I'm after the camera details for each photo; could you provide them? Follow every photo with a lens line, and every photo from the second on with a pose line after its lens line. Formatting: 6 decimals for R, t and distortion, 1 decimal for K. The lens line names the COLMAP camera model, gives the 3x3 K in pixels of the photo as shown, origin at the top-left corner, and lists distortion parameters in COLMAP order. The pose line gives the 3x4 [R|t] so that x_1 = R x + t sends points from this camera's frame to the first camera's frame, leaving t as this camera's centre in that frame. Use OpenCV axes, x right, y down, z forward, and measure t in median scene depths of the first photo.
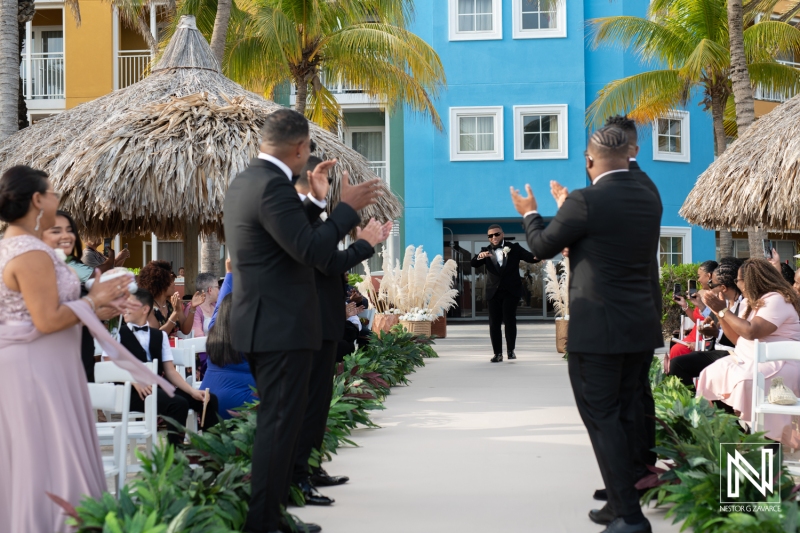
lens RADIAL K [[1151.0, 0, 400.0], [0, 1151.0, 266.5], [0, 0, 1]] dist [0.150653, 0.047087]
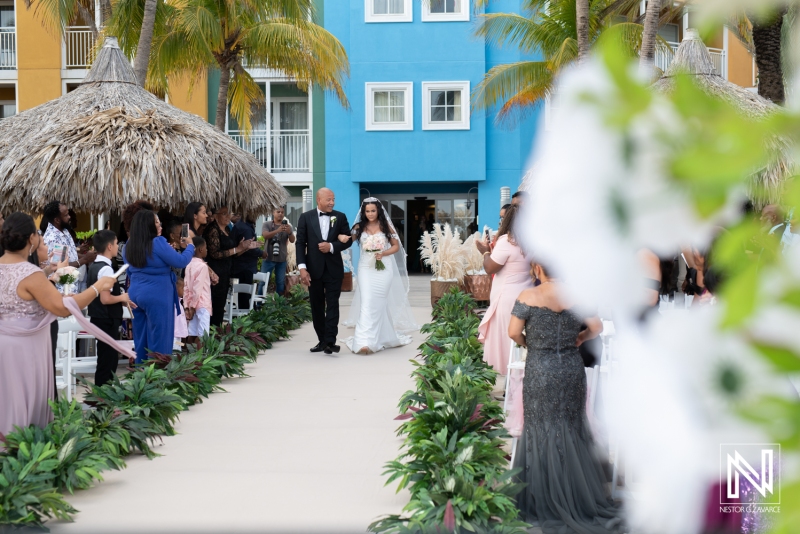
lens RADIAL K [[1151.0, 0, 400.0], [0, 1151.0, 267.0], [0, 0, 1]] dist [0.150653, 0.047087]
pose [[0.999708, 0.005385, 0.023547, 0.101194], [-0.006857, 0.997998, 0.062876, -0.058431], [-0.023161, -0.063019, 0.997744, -0.265392]]
